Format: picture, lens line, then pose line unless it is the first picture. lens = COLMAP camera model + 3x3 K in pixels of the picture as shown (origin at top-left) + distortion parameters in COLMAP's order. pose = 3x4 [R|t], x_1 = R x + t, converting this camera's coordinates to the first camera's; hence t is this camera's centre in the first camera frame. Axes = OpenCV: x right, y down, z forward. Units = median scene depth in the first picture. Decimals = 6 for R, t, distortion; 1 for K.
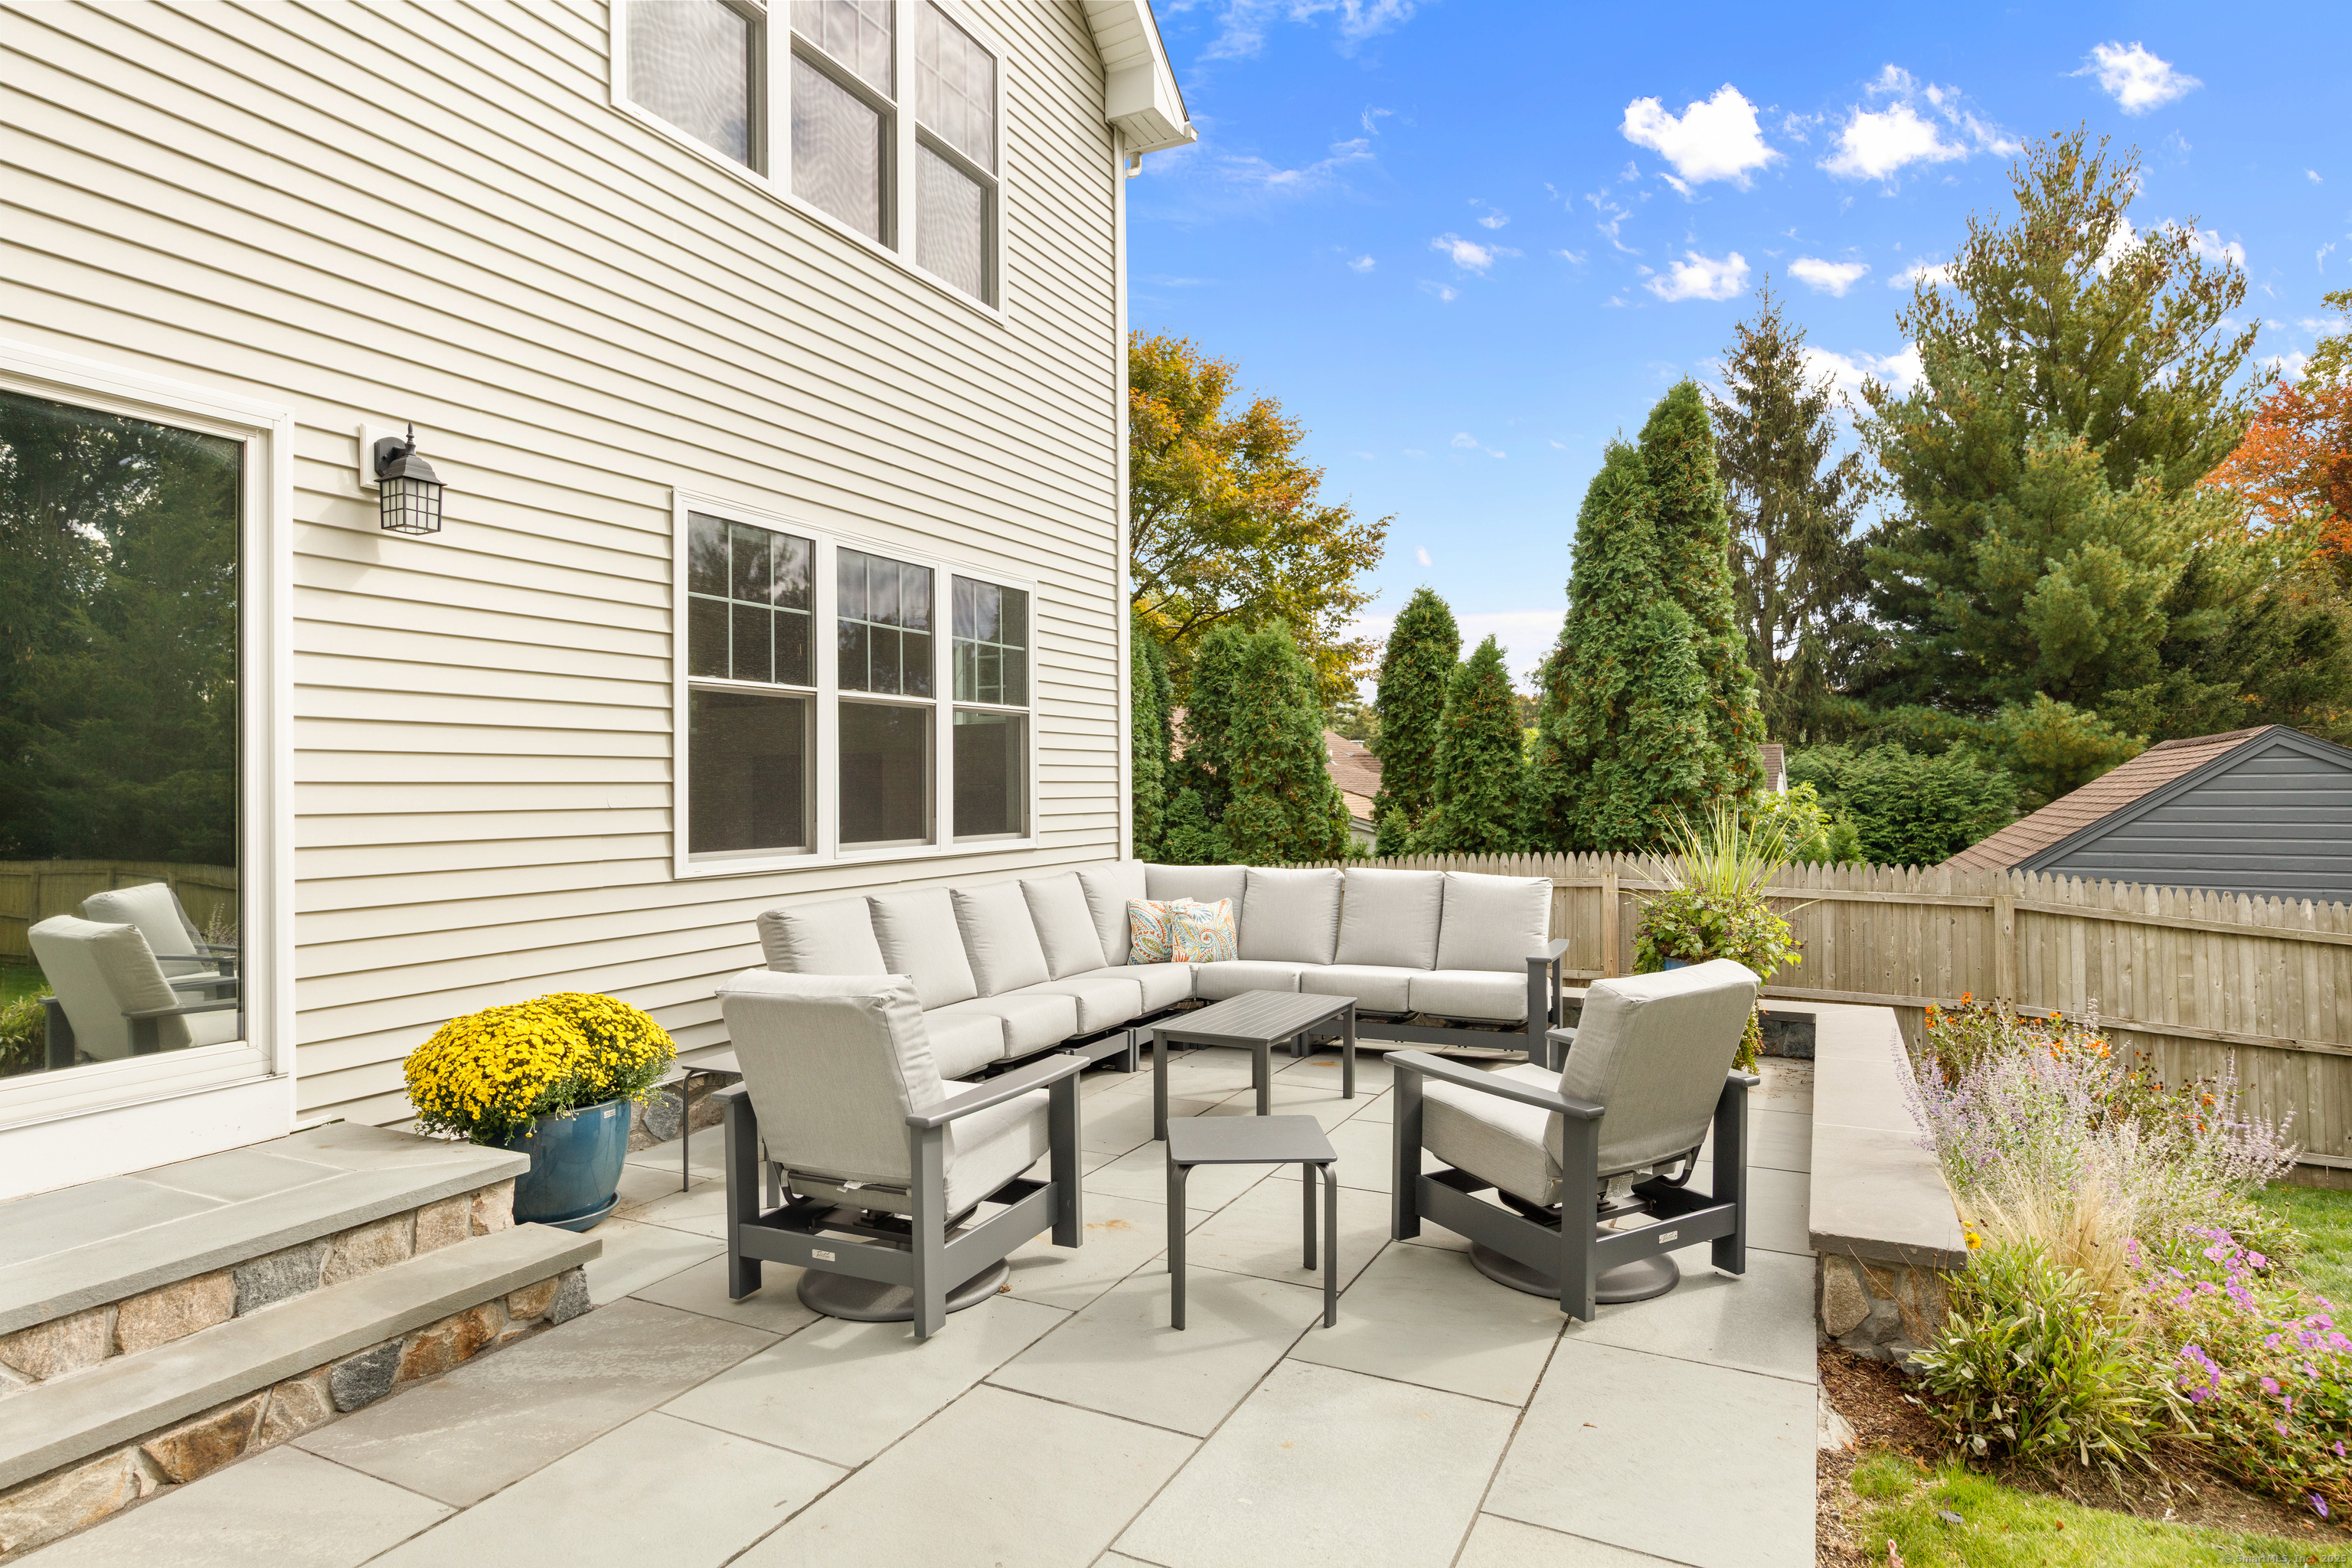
lens RADIAL K [[1289.9, 0, 1176.0], [0, 1289.9, 784.0], [0, 0, 1]] dist [0.002287, 0.001691]
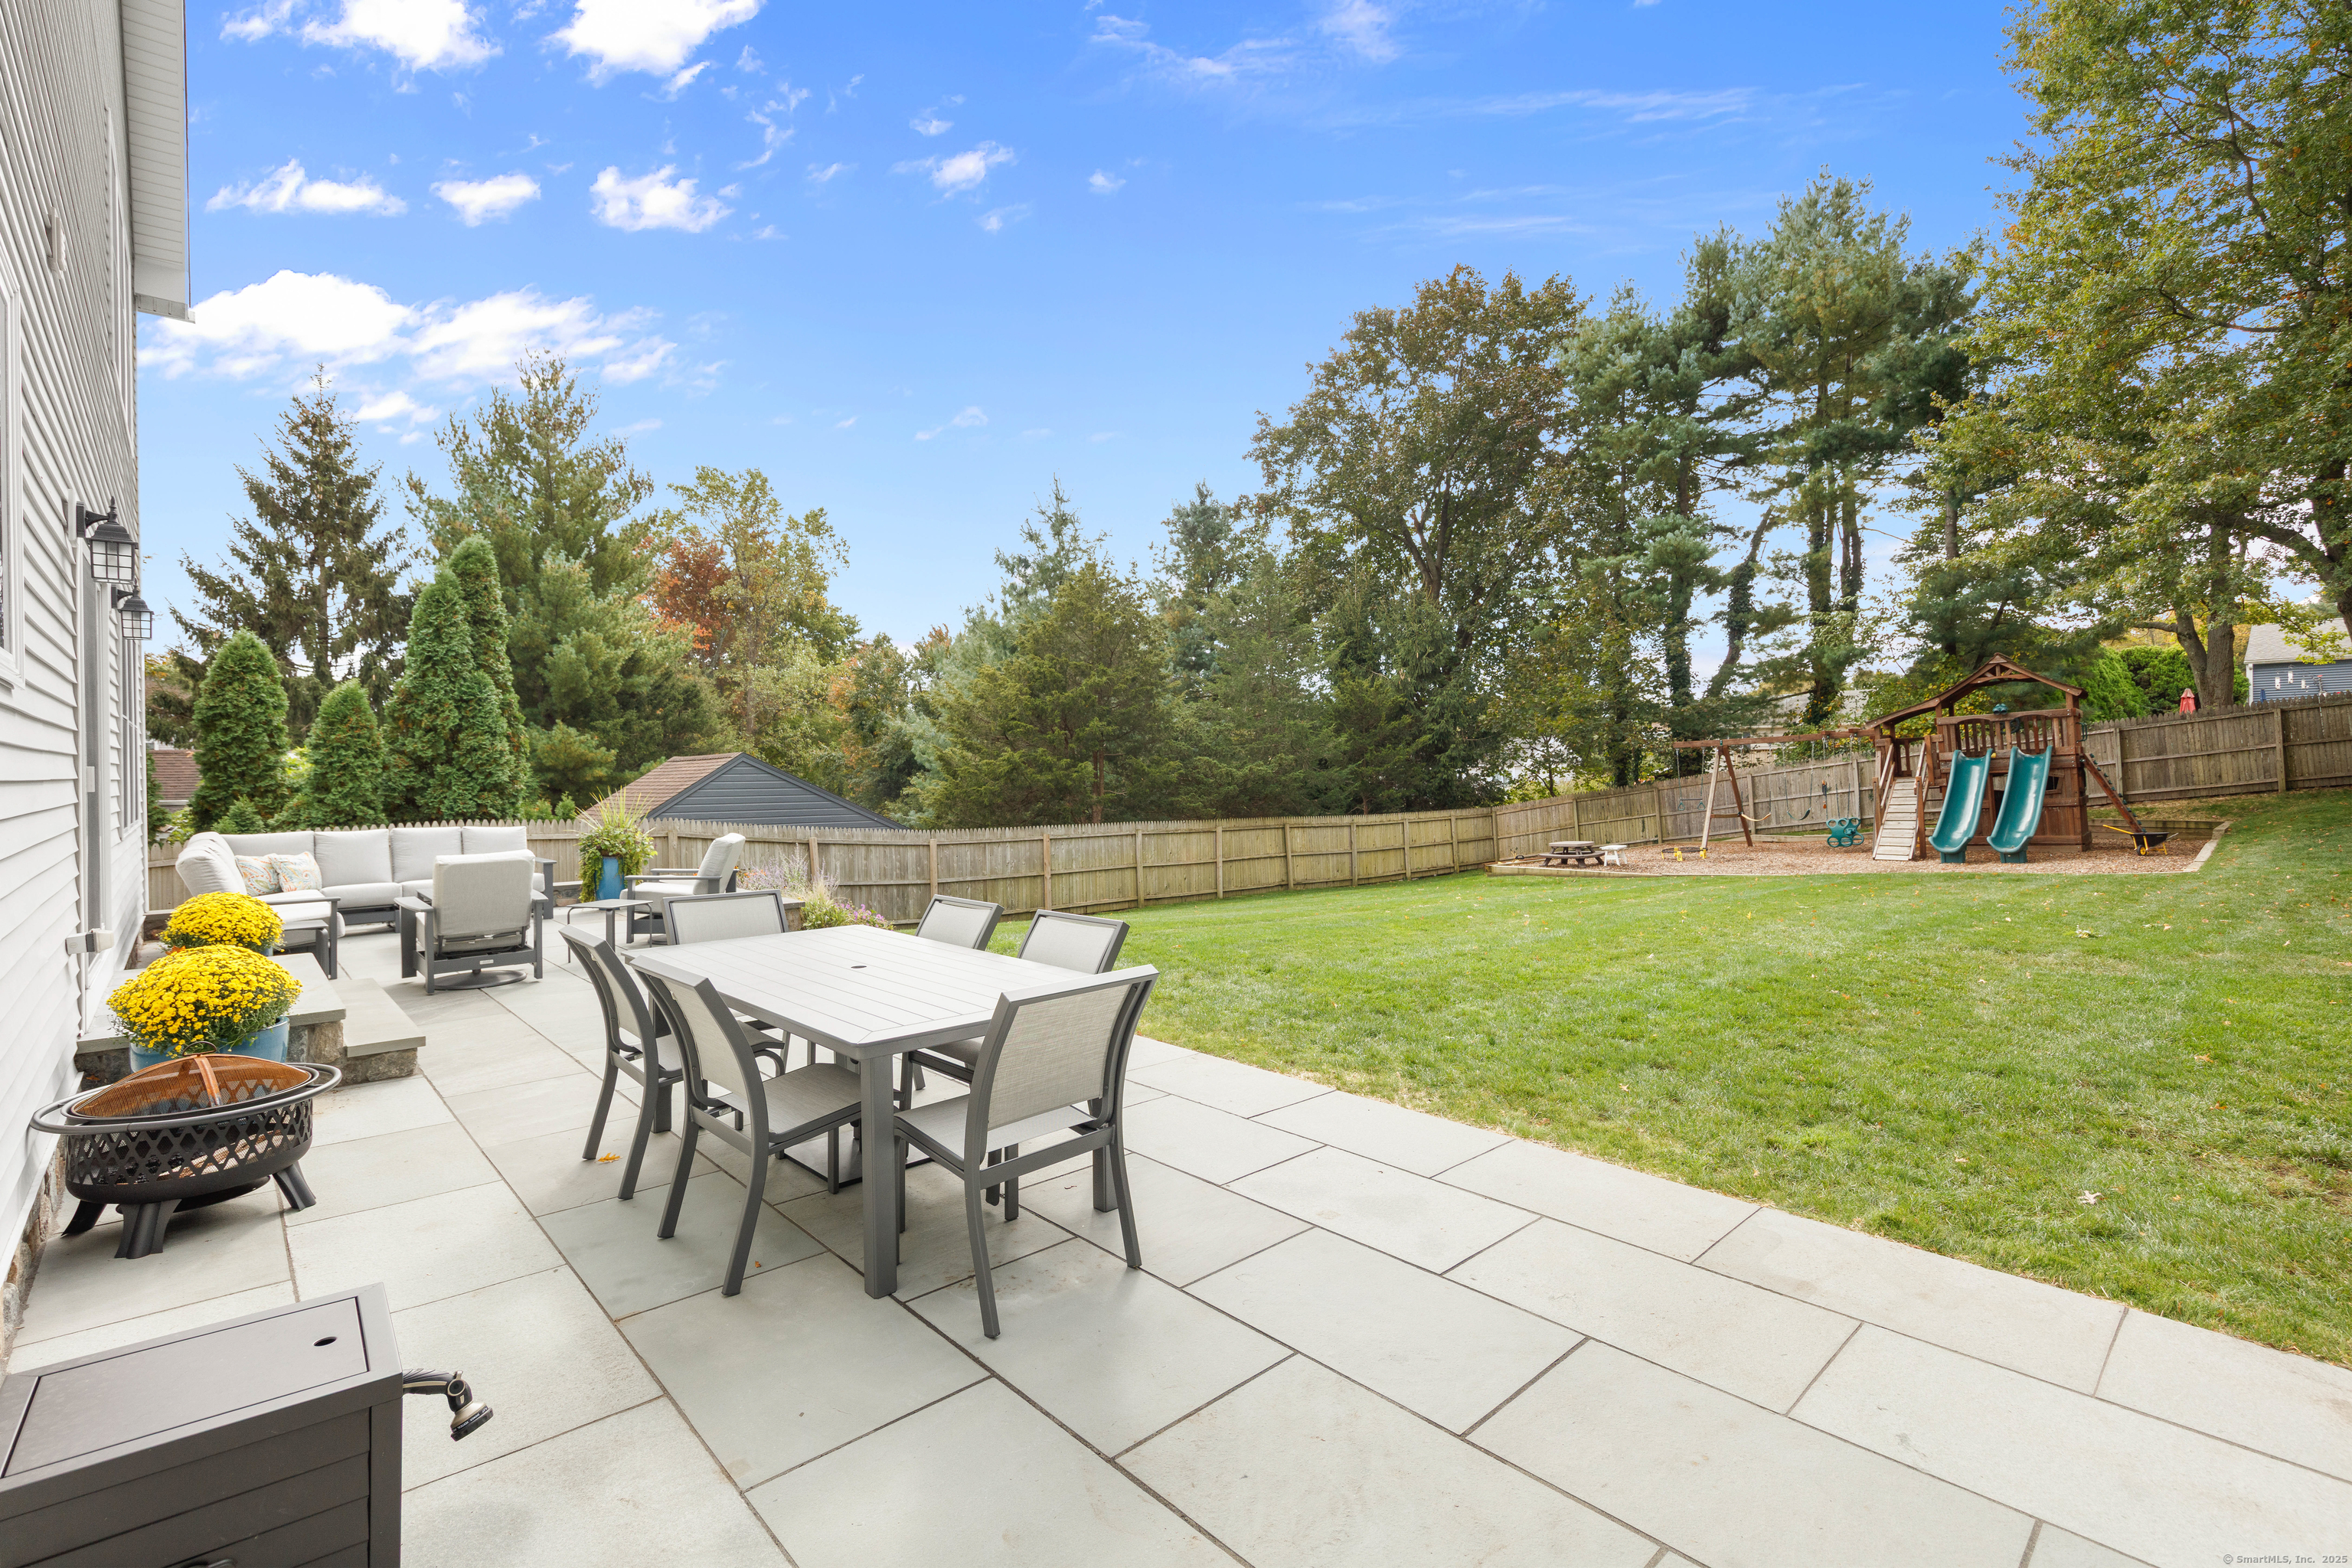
lens RADIAL K [[1059.5, 0, 1176.0], [0, 1059.5, 784.0], [0, 0, 1]] dist [0.000382, 0.000116]
pose [[0.356250, -0.008097, 0.934356, -0.259273], [0.003837, 0.999967, 0.007202, -0.000432], [-0.934383, 0.001020, 0.356269, -0.152908]]
